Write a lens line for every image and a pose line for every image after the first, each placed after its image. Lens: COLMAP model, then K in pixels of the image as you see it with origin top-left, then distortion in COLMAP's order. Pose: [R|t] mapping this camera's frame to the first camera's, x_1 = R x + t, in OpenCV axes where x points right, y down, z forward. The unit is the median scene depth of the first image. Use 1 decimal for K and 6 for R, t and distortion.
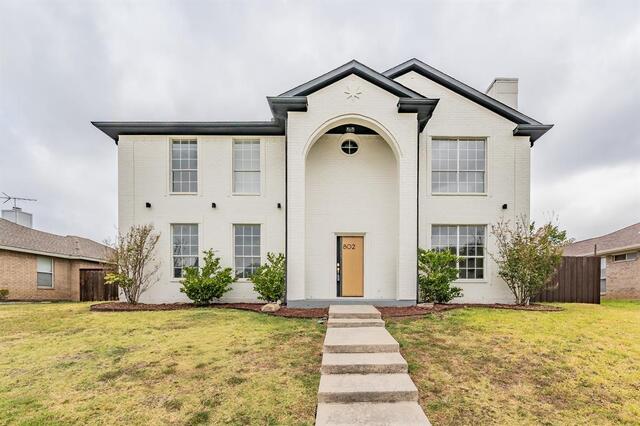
lens RADIAL K [[216.7, 0, 320.0], [0, 216.7, 213.0], [0, 0, 1]] dist [-0.000888, -0.000112]
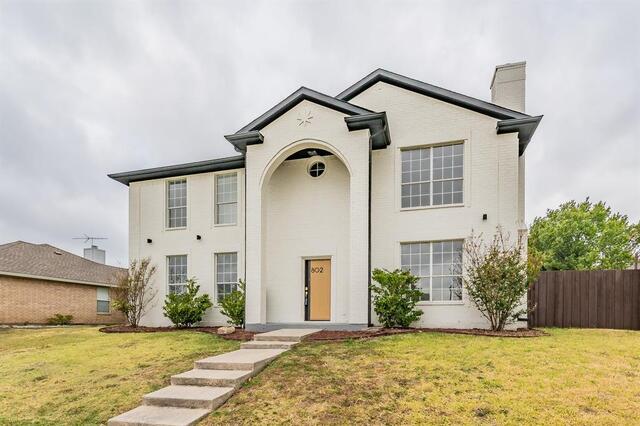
lens RADIAL K [[228.3, 0, 319.9], [0, 228.3, 228.2], [0, 0, 1]] dist [-0.000779, -0.000047]
pose [[0.979953, -0.075025, -0.184563, 0.366813], [0.071502, 0.997110, -0.025678, -0.008587], [0.185956, 0.011966, 0.982485, -0.031431]]
